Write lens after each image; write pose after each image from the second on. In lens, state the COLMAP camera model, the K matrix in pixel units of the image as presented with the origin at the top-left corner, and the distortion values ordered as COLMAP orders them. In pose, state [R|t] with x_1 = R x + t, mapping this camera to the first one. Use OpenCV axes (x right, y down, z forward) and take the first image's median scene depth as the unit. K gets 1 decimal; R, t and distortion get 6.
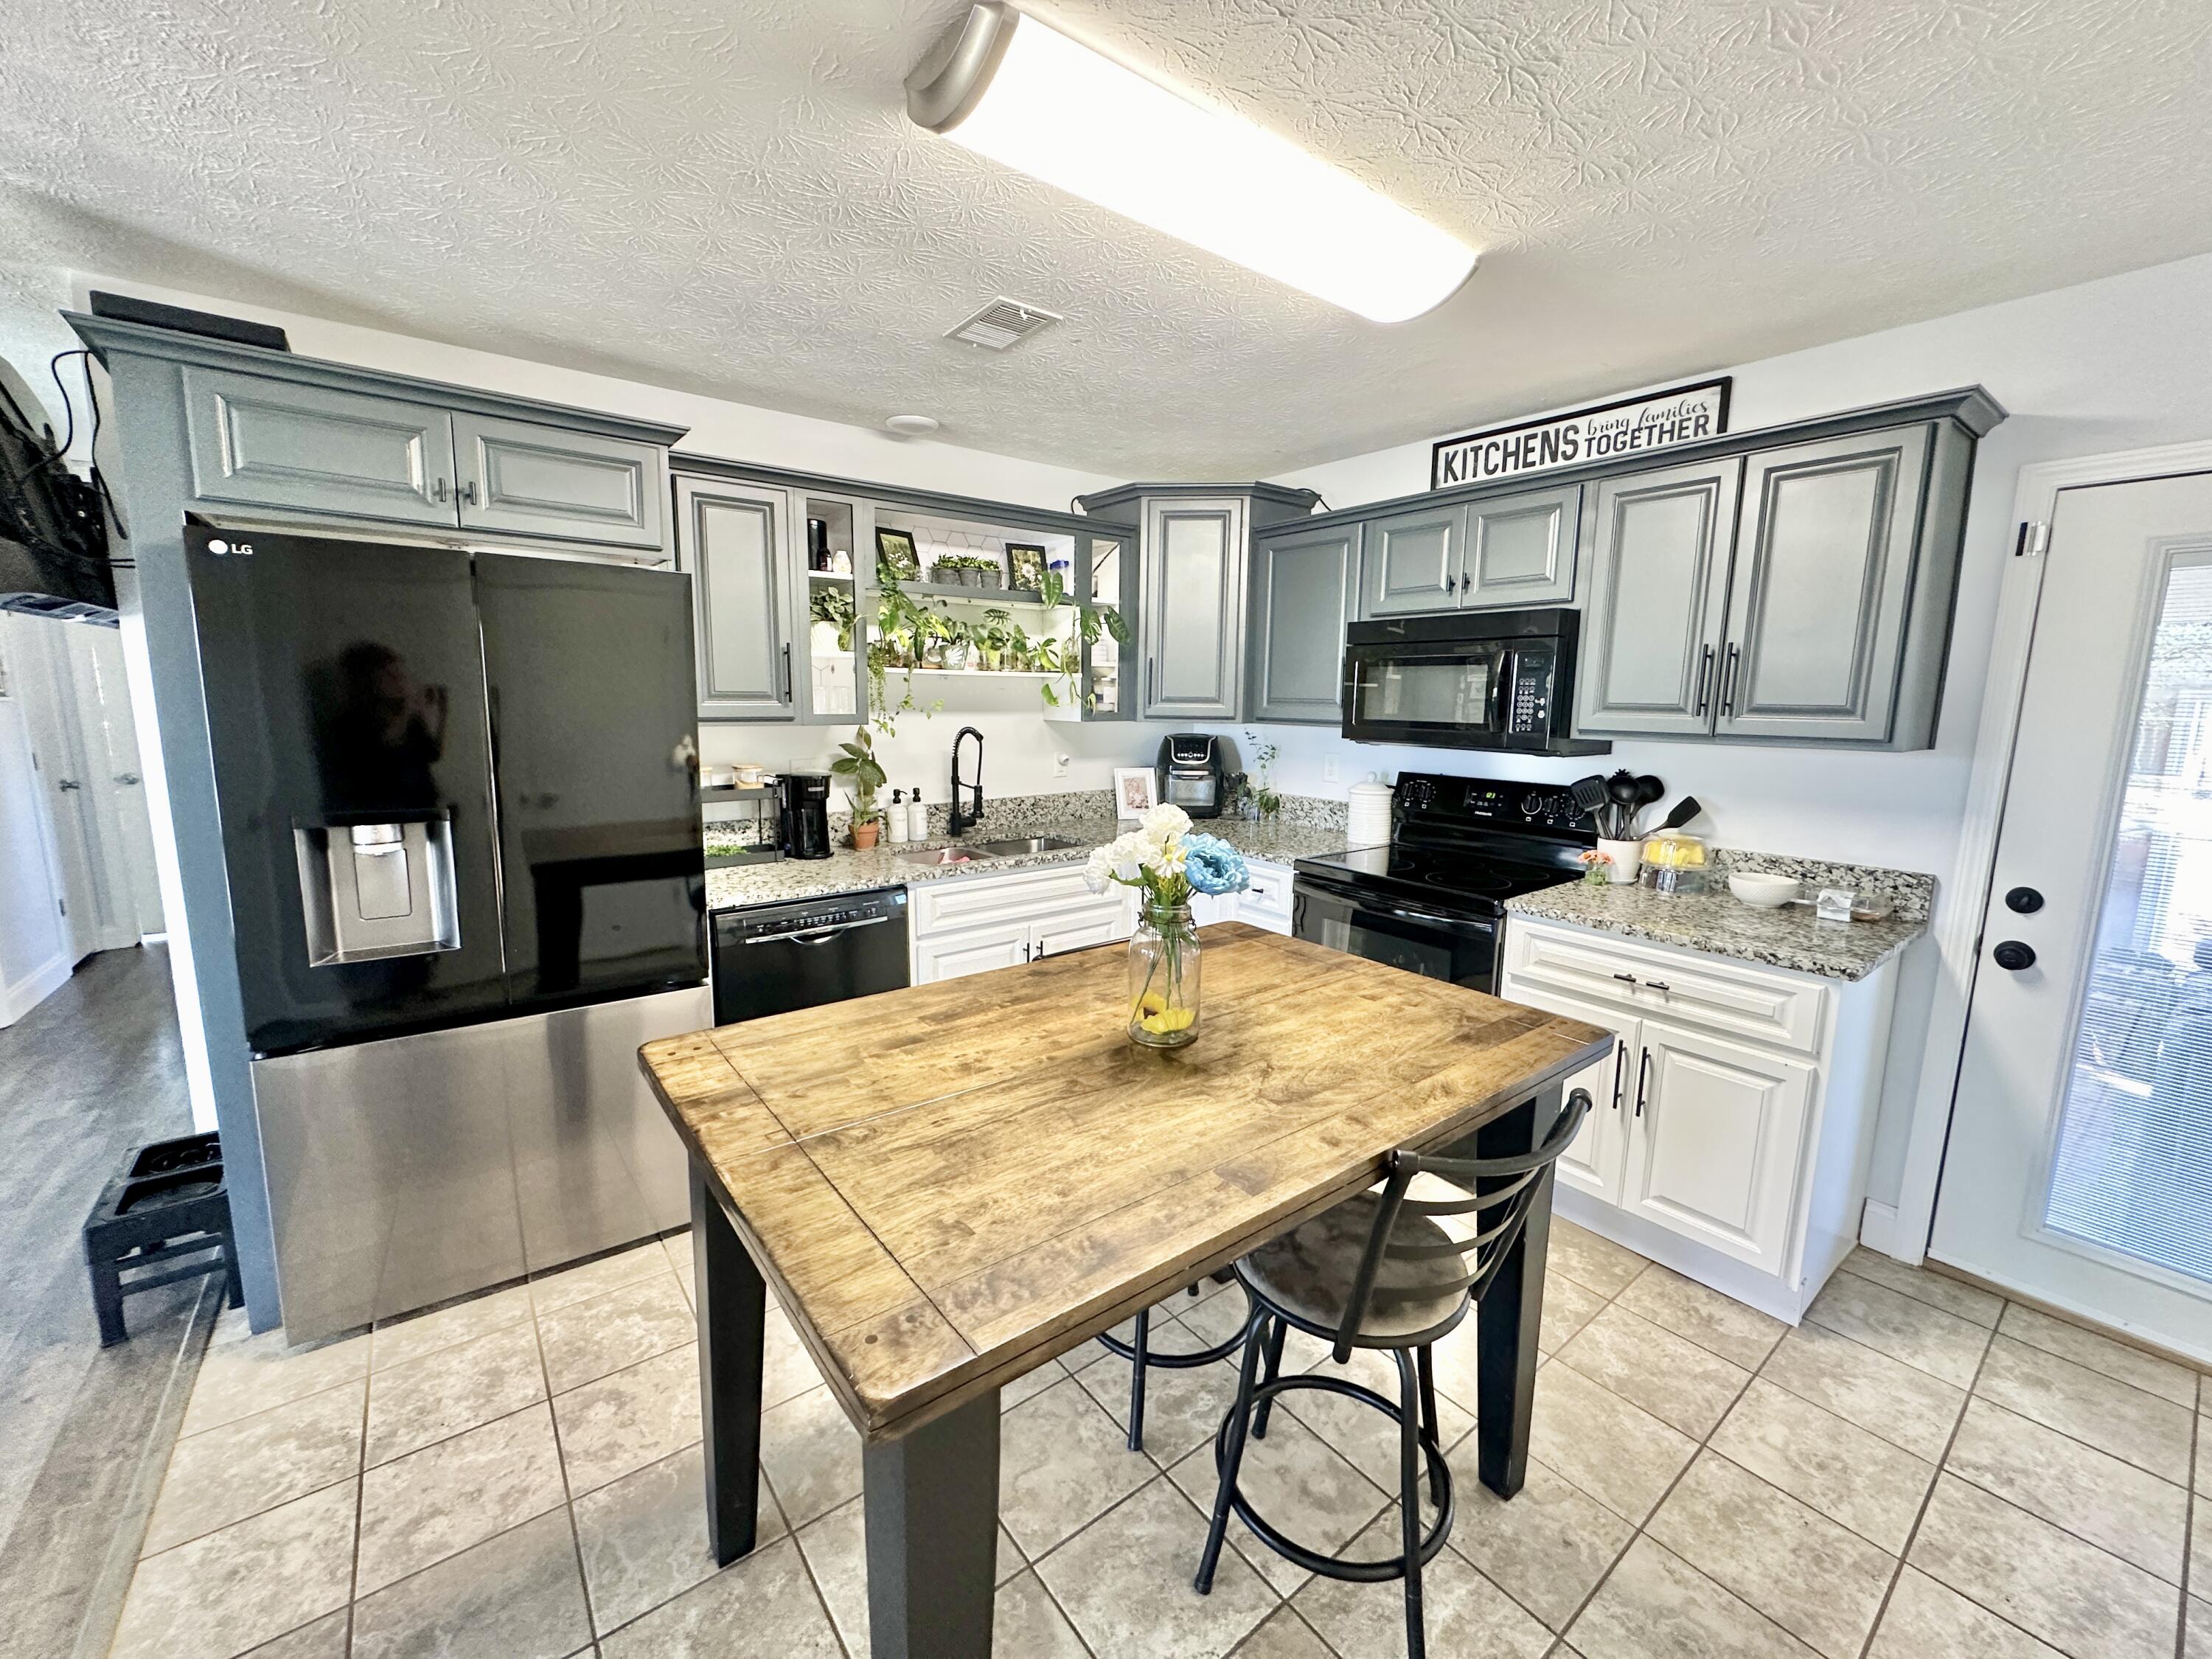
lens RADIAL K [[881.3, 0, 1106.0], [0, 881.3, 829.5], [0, 0, 1]] dist [-0.003724, 0.000627]
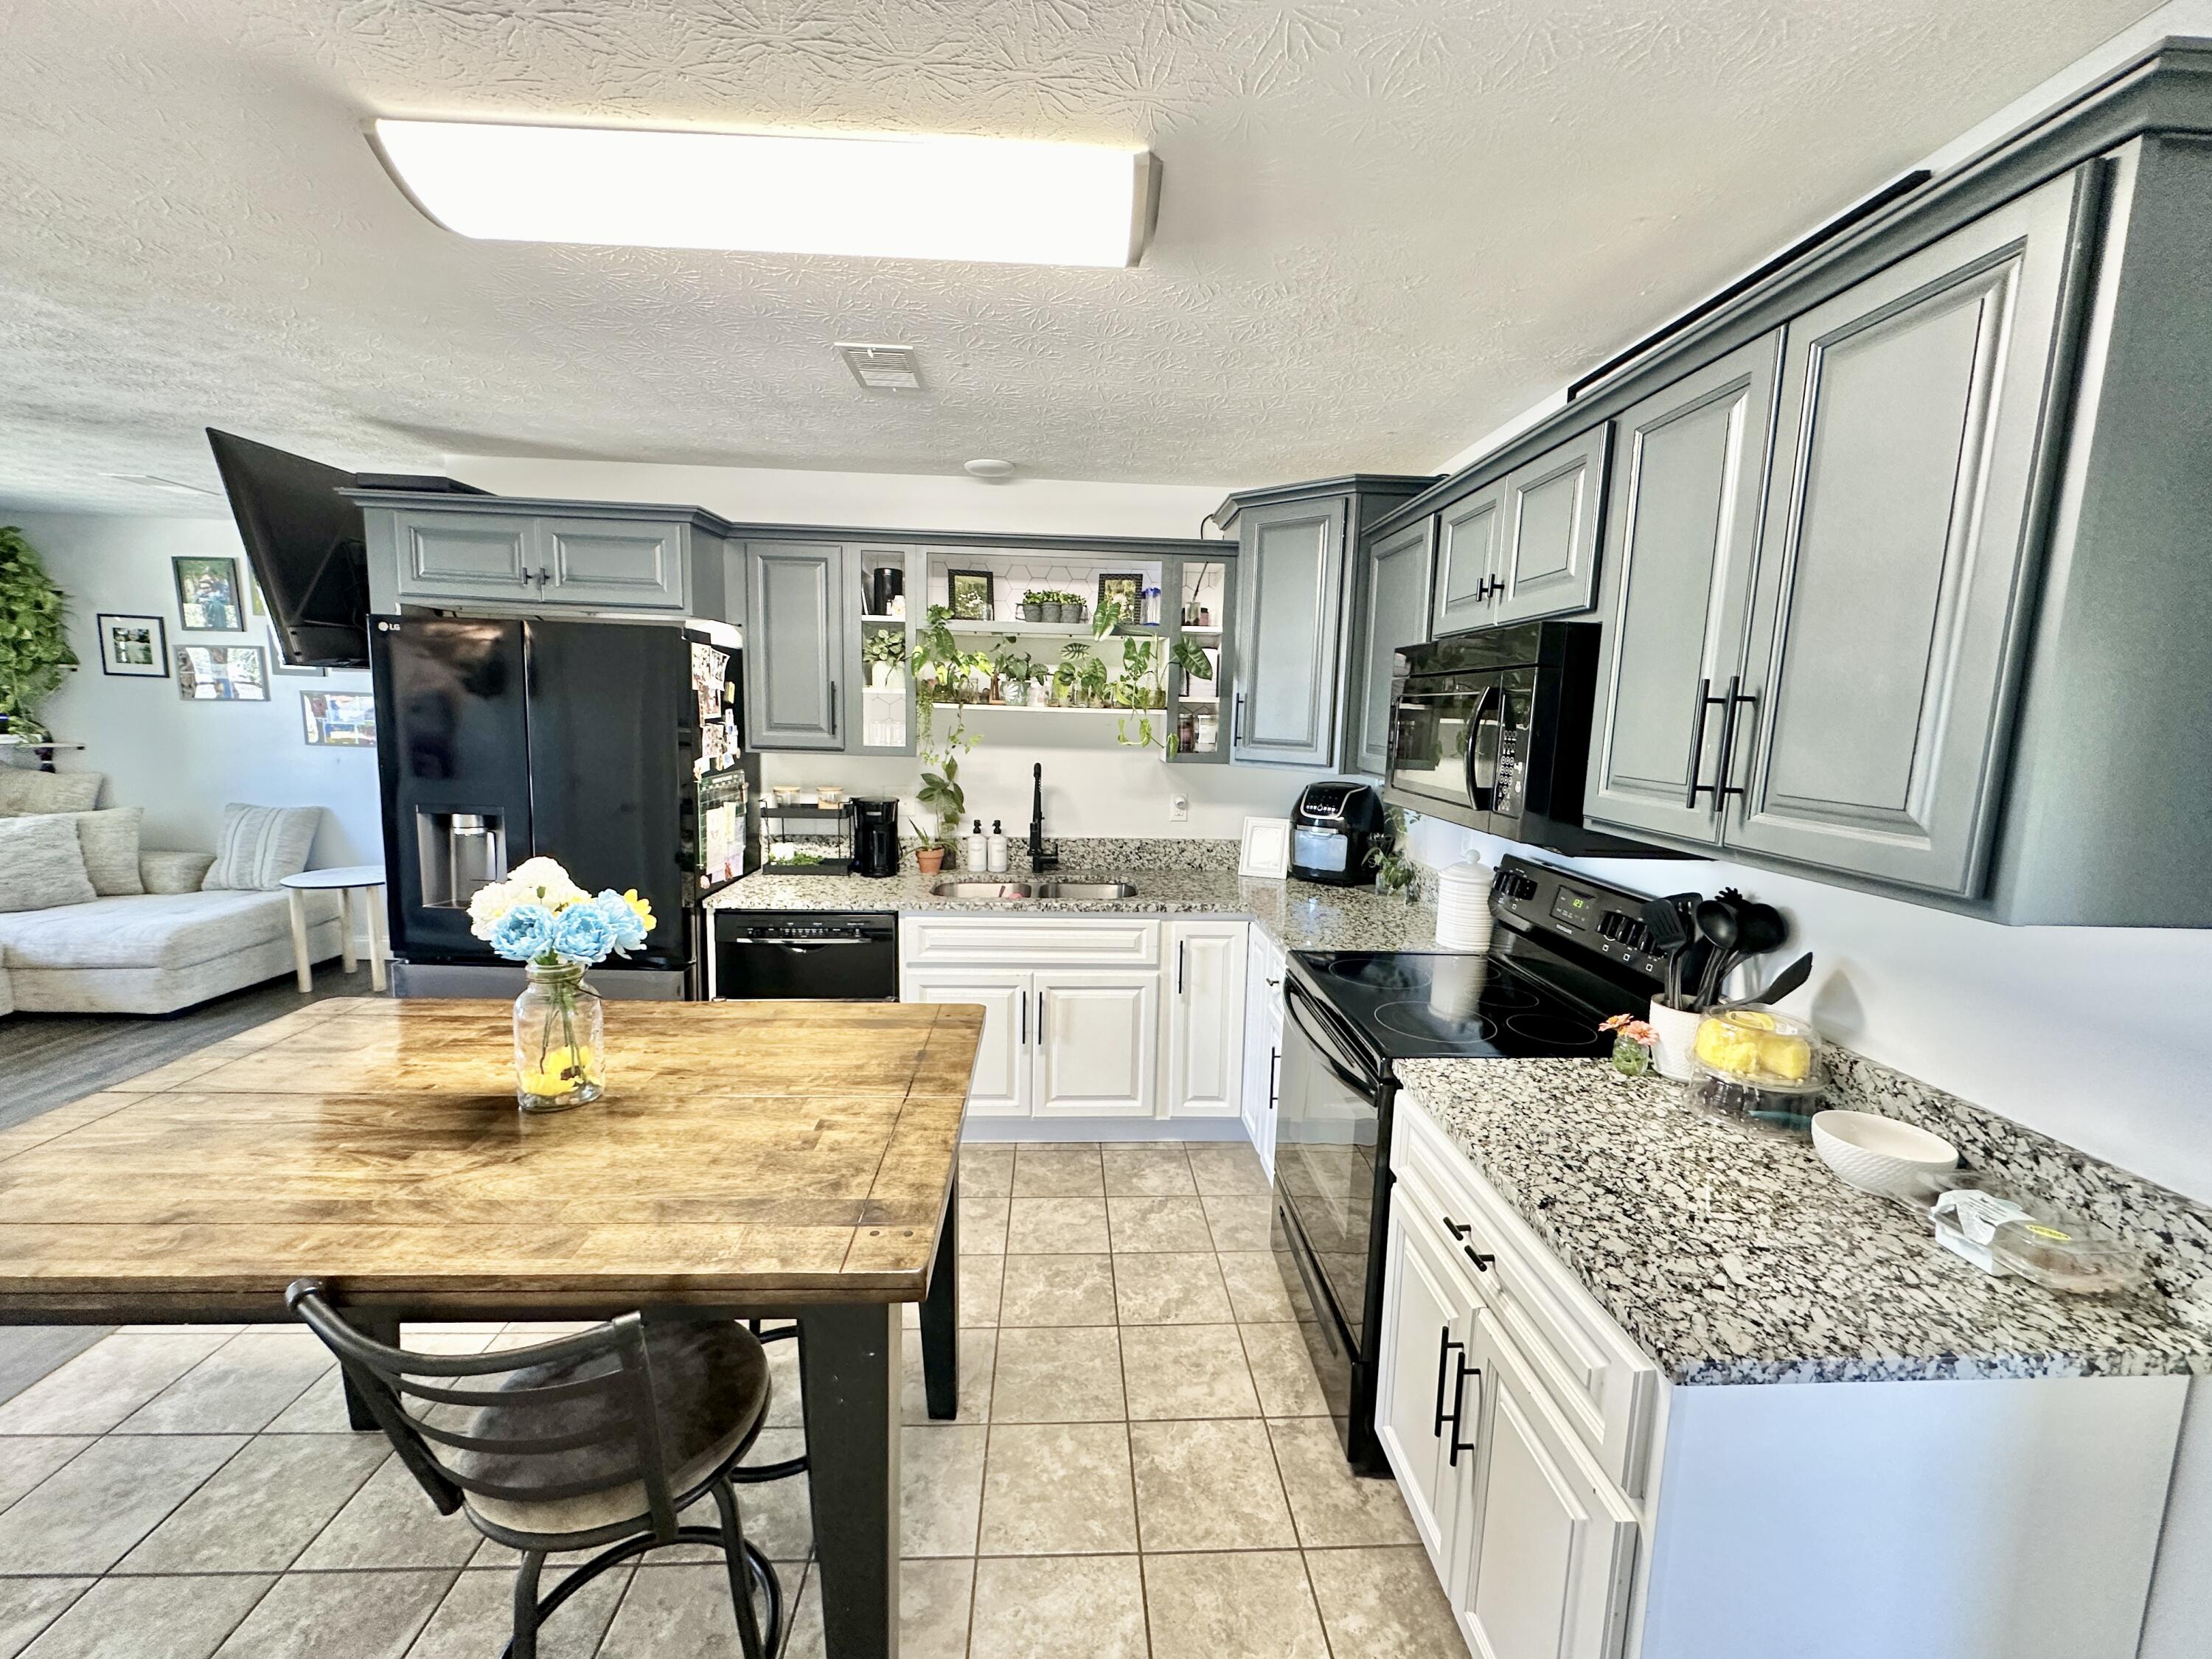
lens RADIAL K [[884.5, 0, 1106.0], [0, 884.5, 829.5], [0, 0, 1]] dist [-0.004574, 0.000443]
pose [[0.820717, 0.088307, -0.564469, 0.561702], [-0.104241, 0.994544, 0.004026, -0.064728], [0.561745, 0.055537, 0.825444, 0.274872]]
